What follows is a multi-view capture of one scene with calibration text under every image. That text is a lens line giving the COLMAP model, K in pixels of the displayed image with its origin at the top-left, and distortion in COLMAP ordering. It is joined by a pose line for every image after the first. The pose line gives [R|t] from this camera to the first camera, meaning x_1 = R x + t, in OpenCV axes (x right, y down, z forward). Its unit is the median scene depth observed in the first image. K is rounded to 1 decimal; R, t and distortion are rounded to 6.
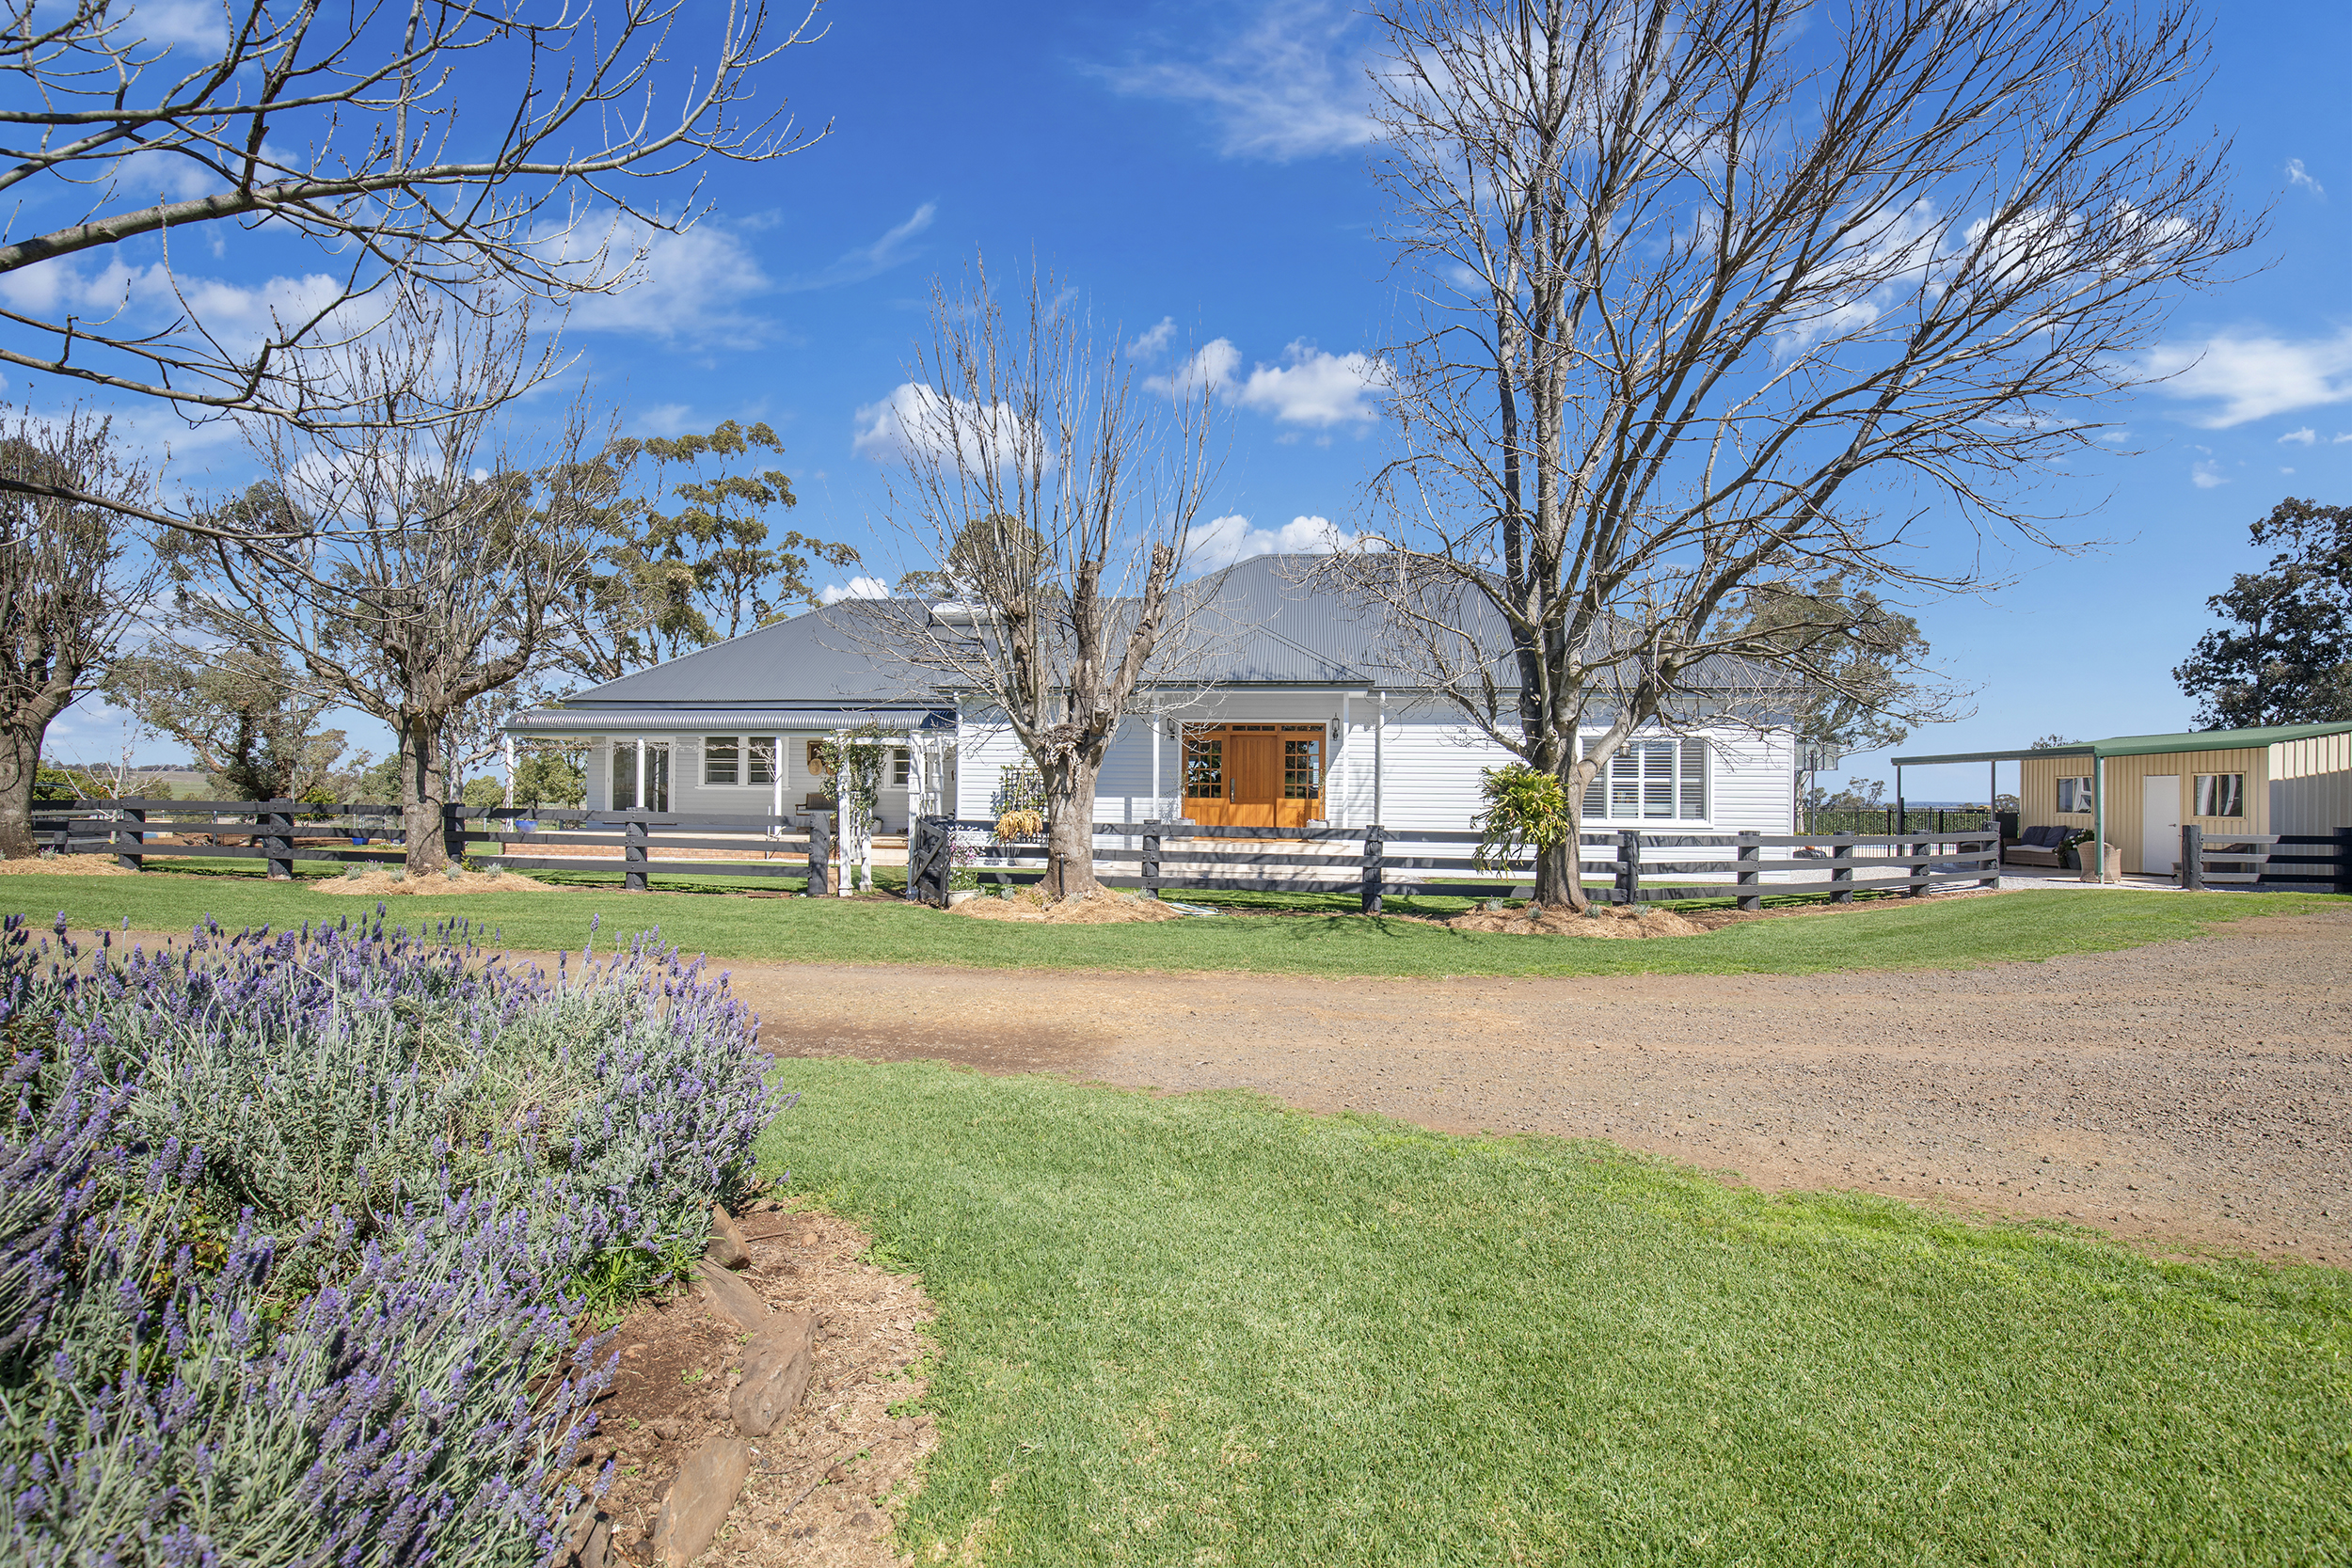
lens RADIAL K [[1067.6, 0, 1174.6], [0, 1067.6, 785.6], [0, 0, 1]] dist [-0.021351, 0.000681]
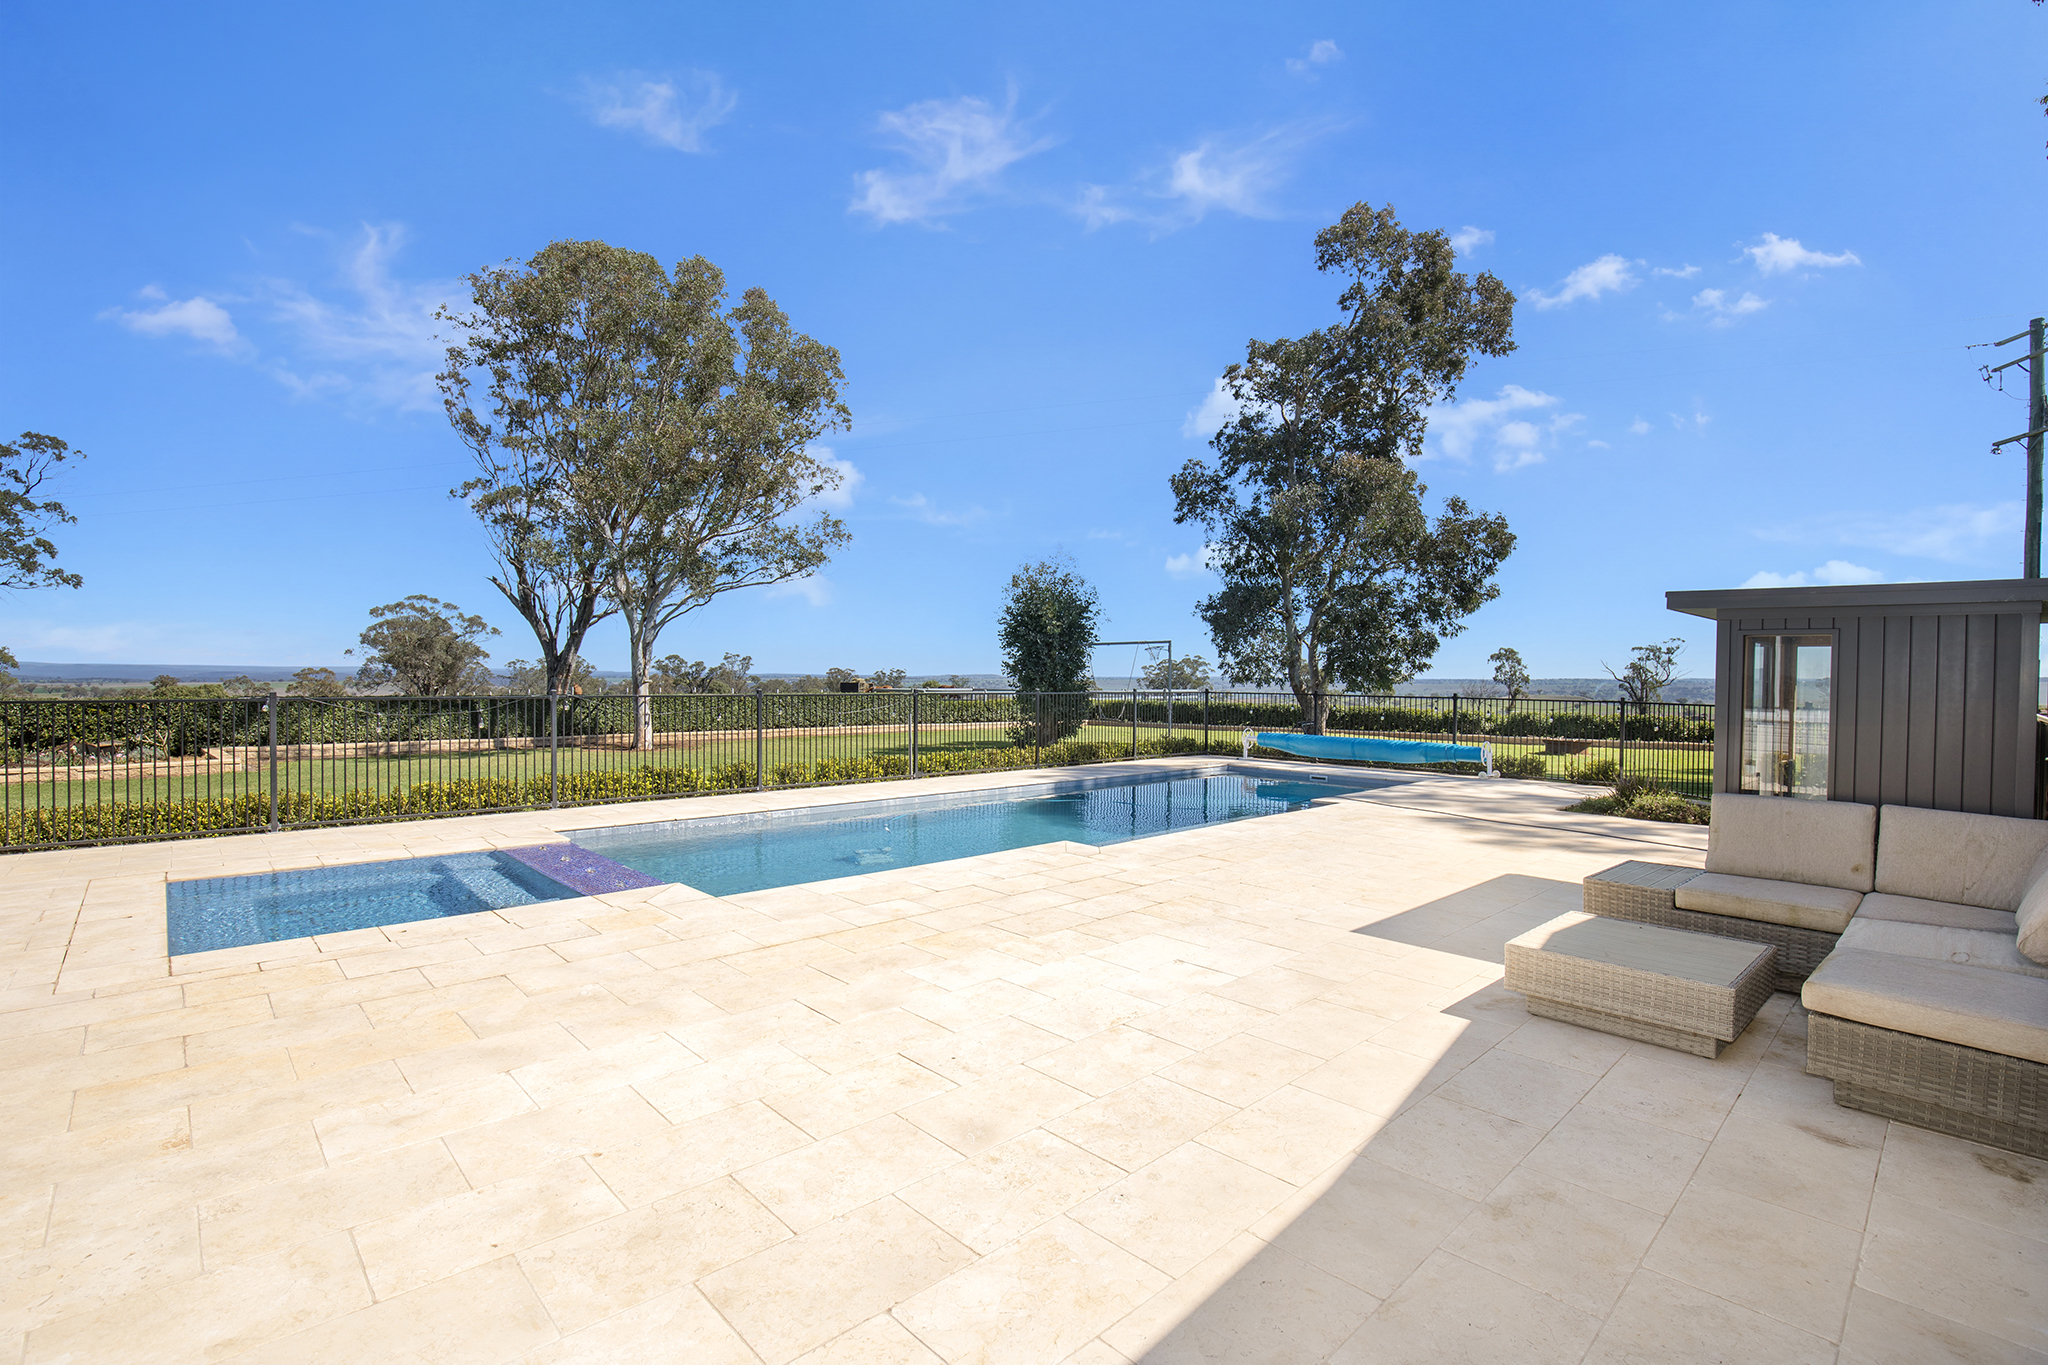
lens RADIAL K [[929.7, 0, 1023.7], [0, 929.7, 686.9], [0, 0, 1]] dist [-0.021351, 0.000681]
pose [[0.635922, -0.007664, 0.771715, 0.381660], [-0.015295, 0.999629, 0.022531, 0.009283], [-0.771602, -0.026131, 0.635569, 0.606391]]
